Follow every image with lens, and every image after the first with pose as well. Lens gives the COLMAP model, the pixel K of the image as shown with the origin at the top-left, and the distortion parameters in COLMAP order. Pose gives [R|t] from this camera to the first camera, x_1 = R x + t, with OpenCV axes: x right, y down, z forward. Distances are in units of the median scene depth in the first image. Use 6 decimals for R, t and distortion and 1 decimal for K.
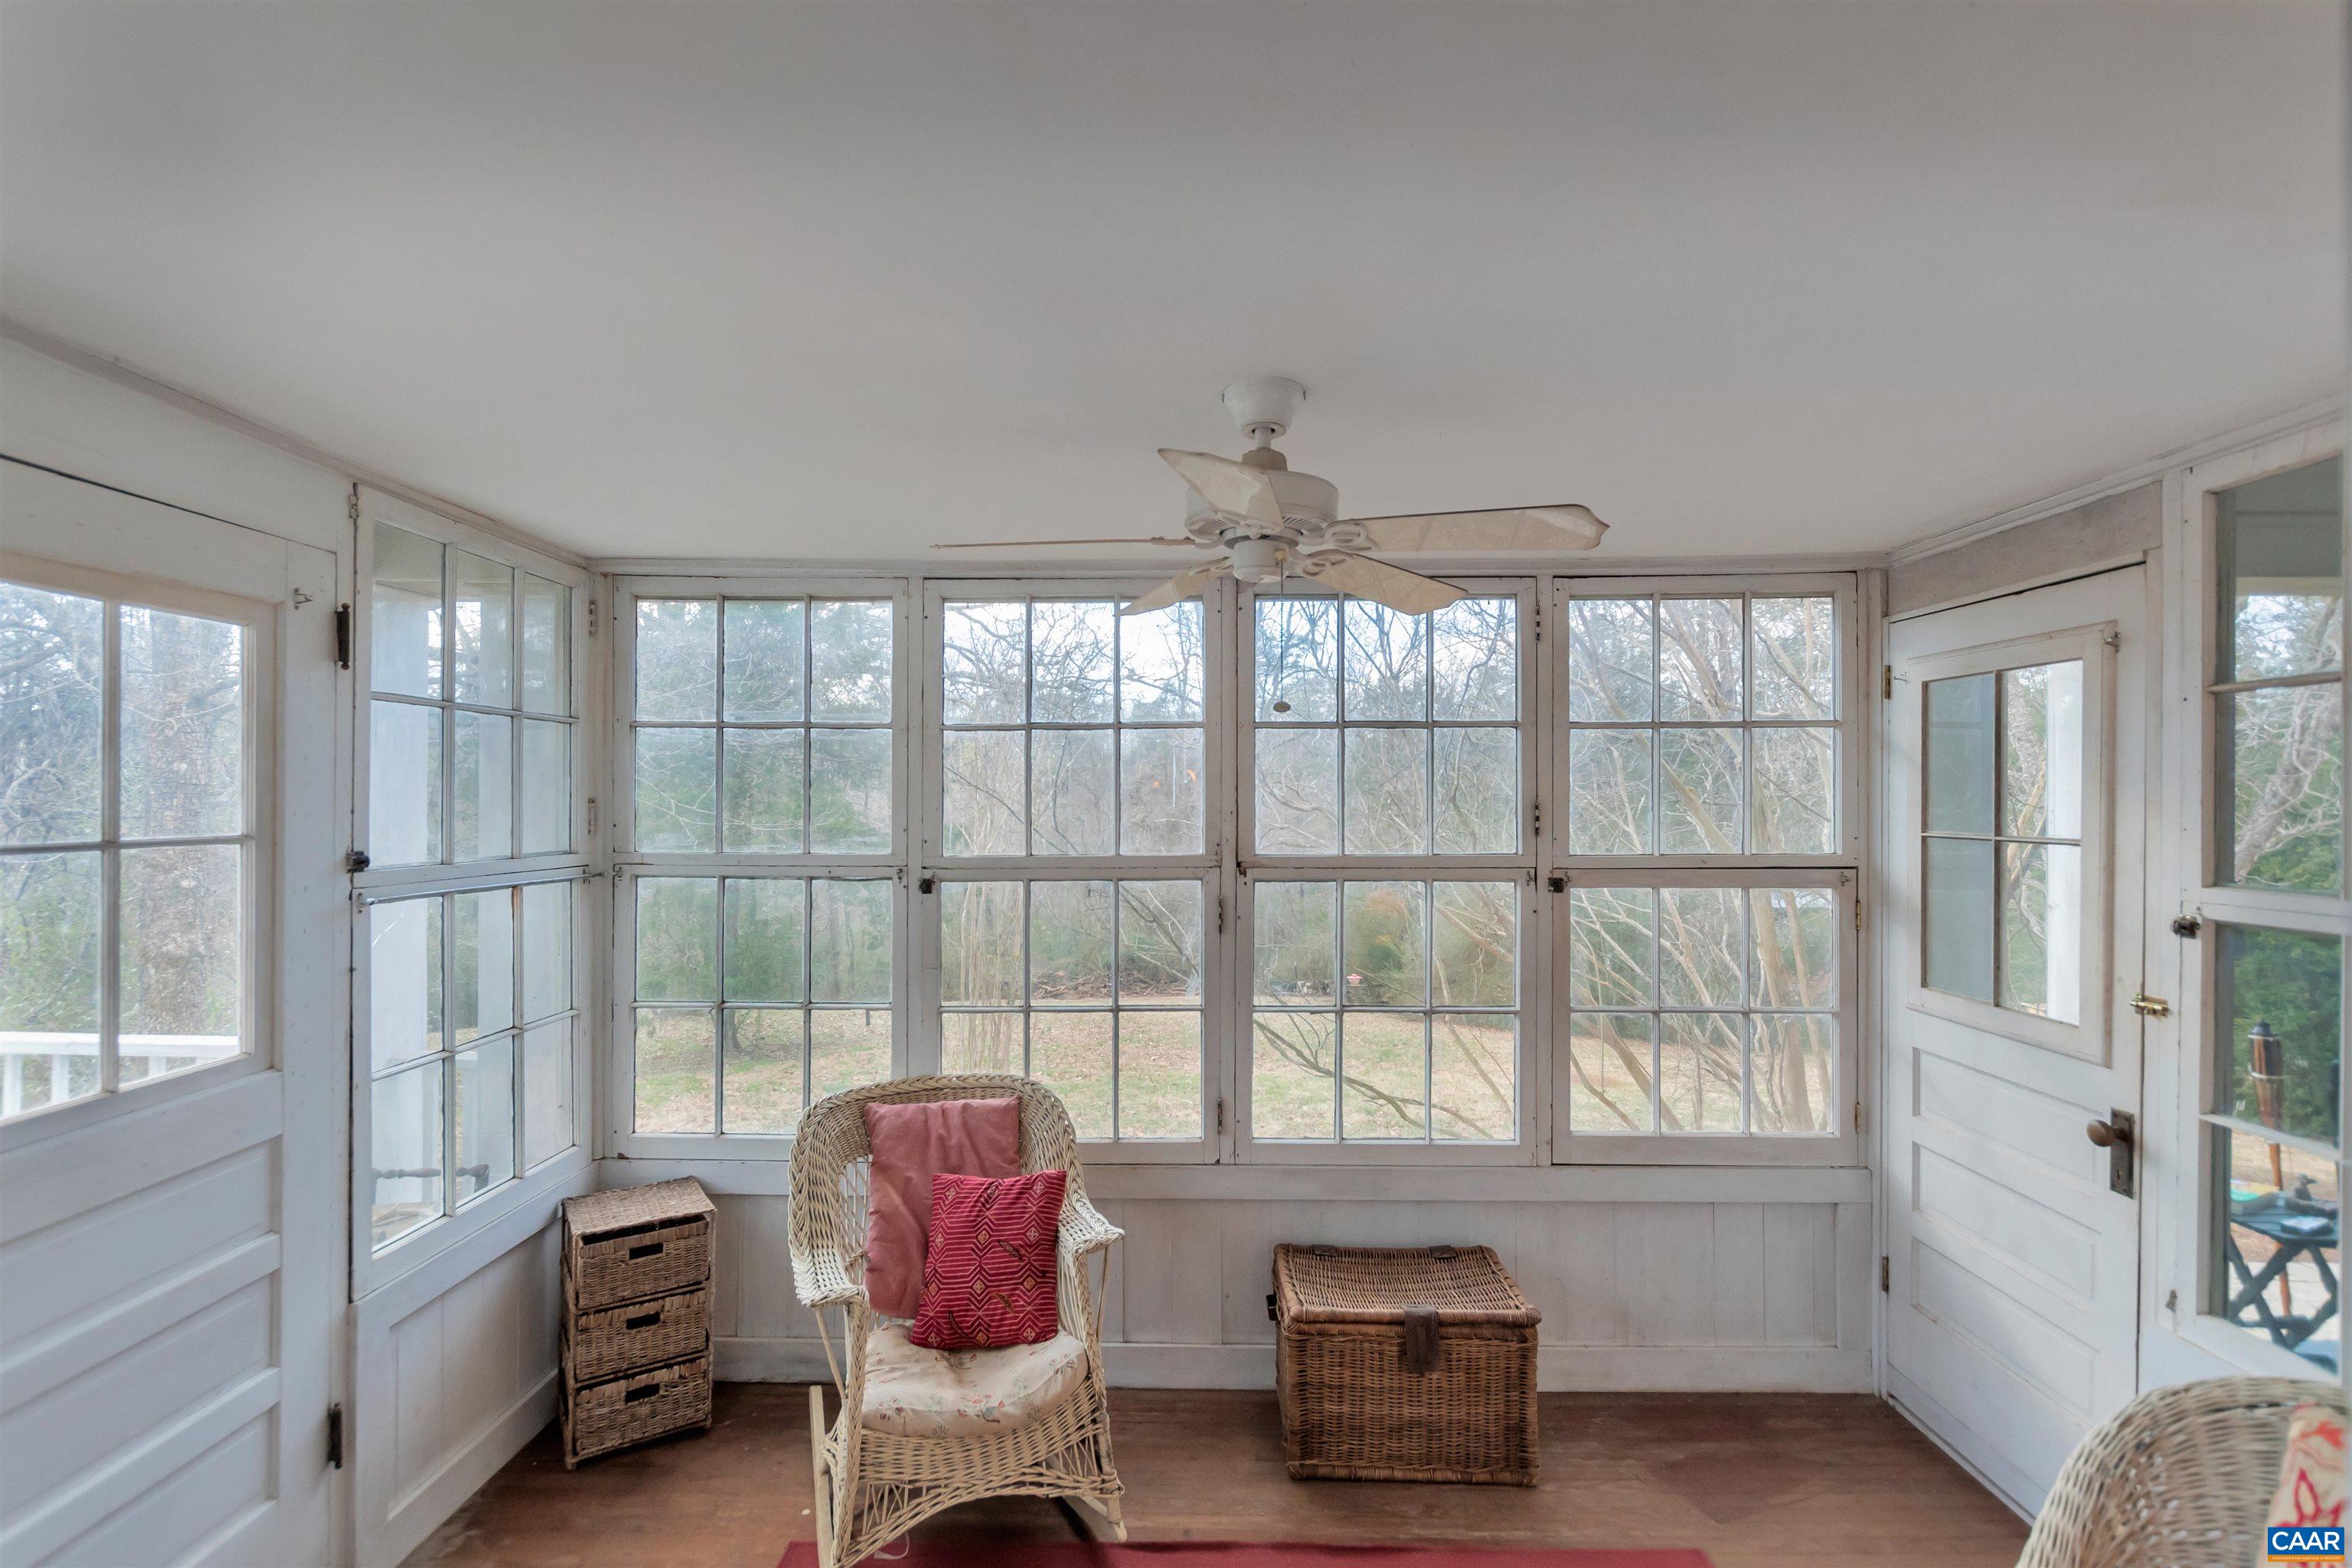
lens RADIAL K [[1105.0, 0, 1168.0], [0, 1105.0, 787.4], [0, 0, 1]] dist [-0.002469, -0.001180]
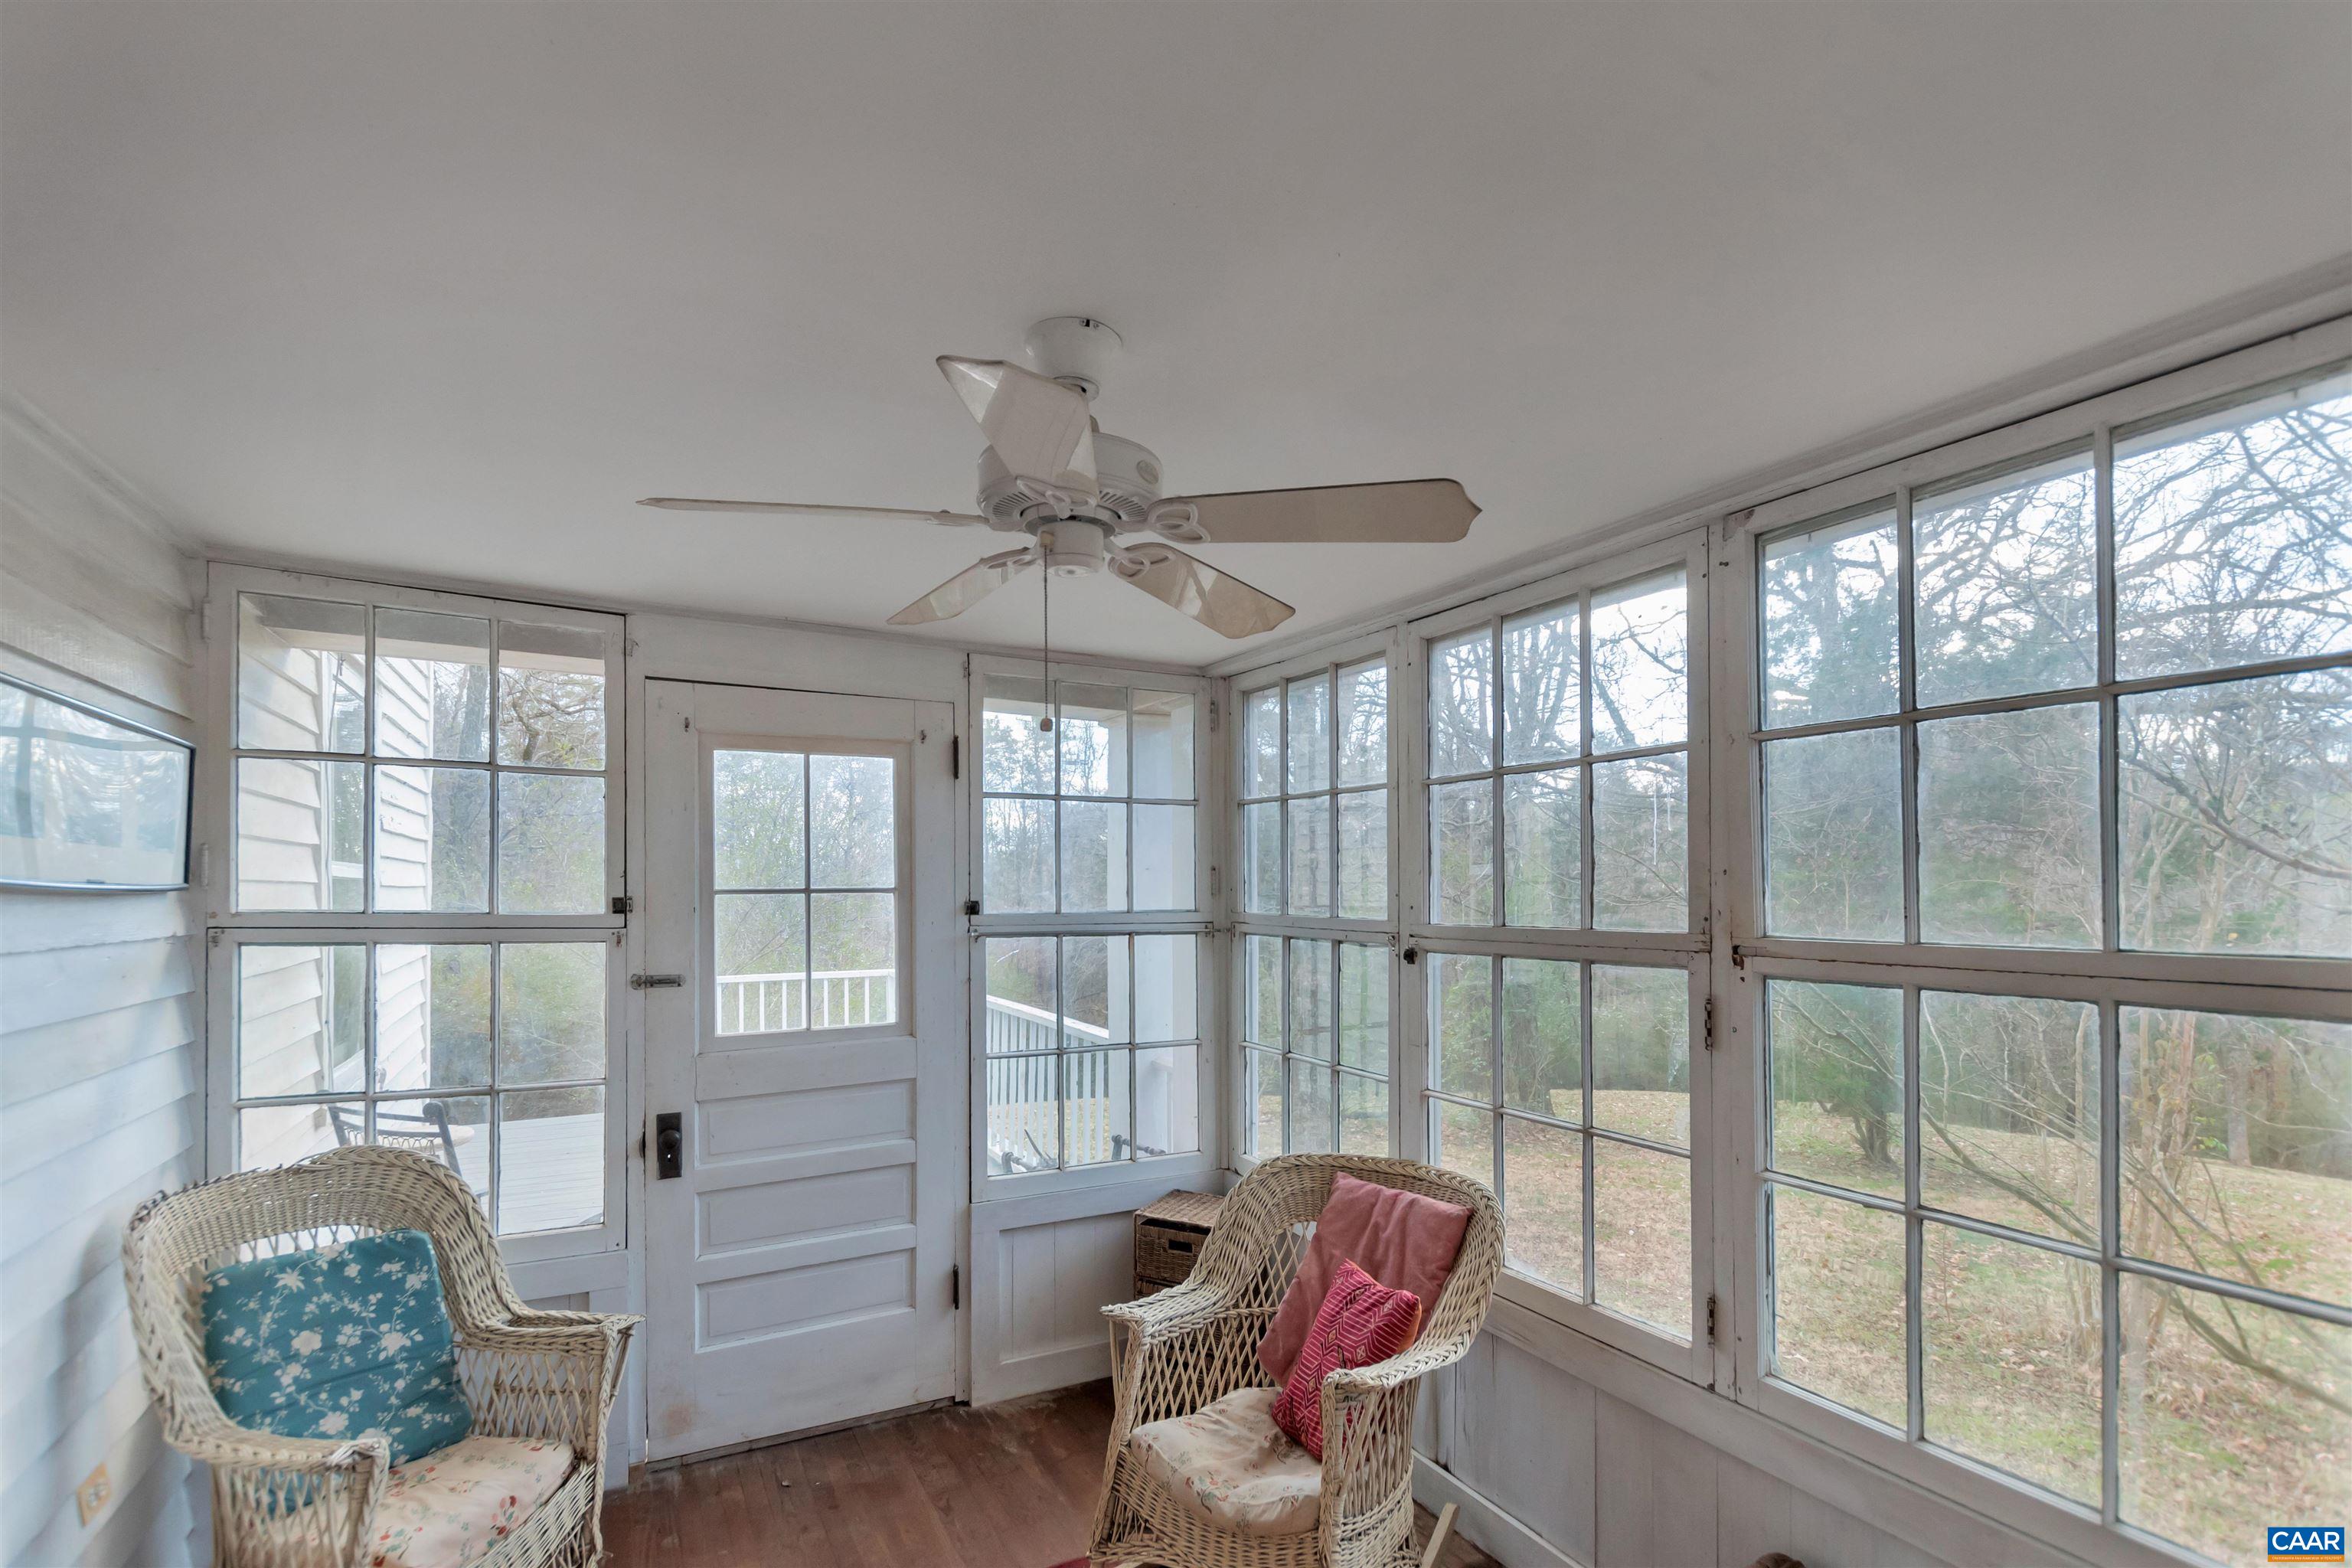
lens RADIAL K [[1078.6, 0, 1169.9], [0, 1078.6, 884.9], [0, 0, 1]] dist [0.015232, 0.000001]
pose [[0.465128, -0.002497, -0.885240, 0.539987], [0.010352, 0.999943, 0.002619, 0.028251], [0.885183, -0.010382, 0.465128, 0.446476]]
